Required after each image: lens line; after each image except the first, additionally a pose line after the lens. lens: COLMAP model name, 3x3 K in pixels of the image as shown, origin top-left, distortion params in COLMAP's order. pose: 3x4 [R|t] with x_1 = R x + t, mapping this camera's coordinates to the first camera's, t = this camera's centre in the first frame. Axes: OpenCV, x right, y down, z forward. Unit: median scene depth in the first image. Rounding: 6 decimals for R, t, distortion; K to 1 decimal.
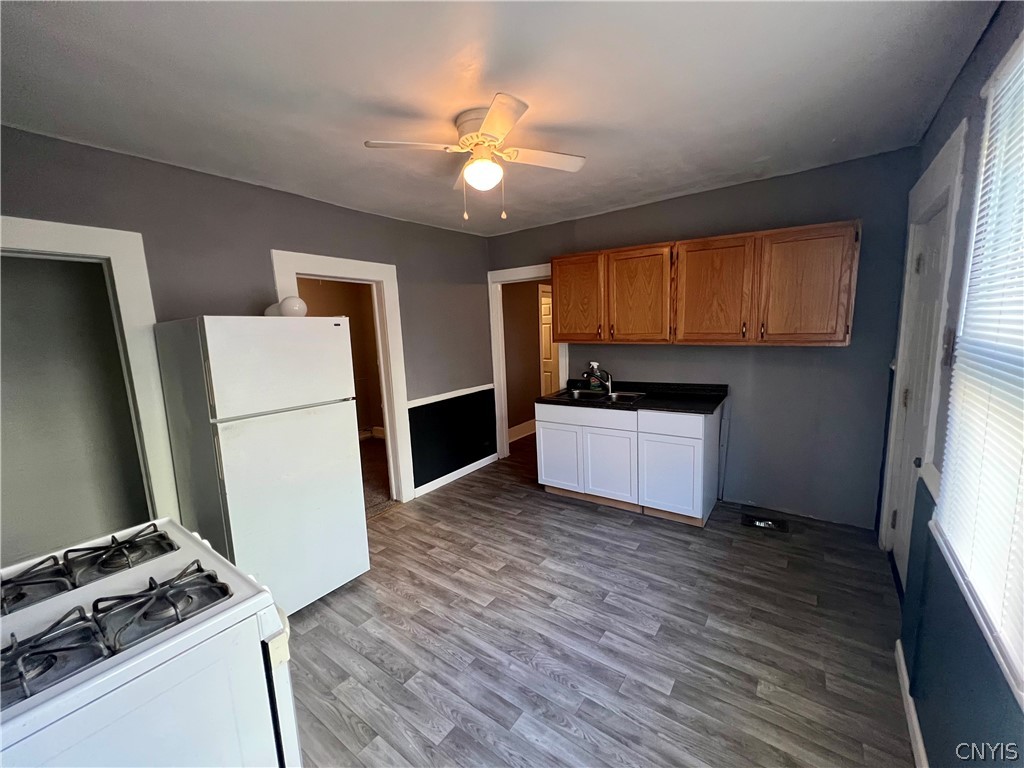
lens RADIAL K [[411.5, 0, 512.9], [0, 411.5, 386.5], [0, 0, 1]] dist [-0.001546, 0.000118]
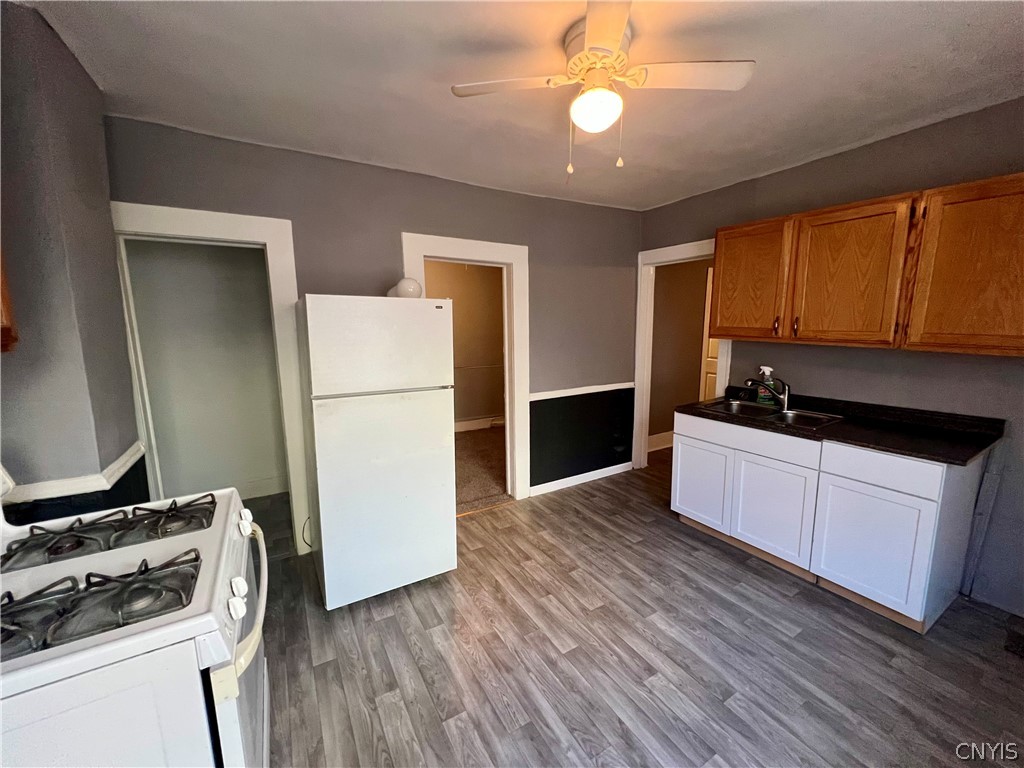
lens RADIAL K [[411.5, 0, 512.9], [0, 411.5, 386.5], [0, 0, 1]] dist [-0.001546, 0.000118]
pose [[0.917863, 0.093978, -0.385610, 0.089193], [-0.085302, 0.995568, 0.039590, -0.018034], [0.387622, -0.003445, 0.921812, 0.168396]]
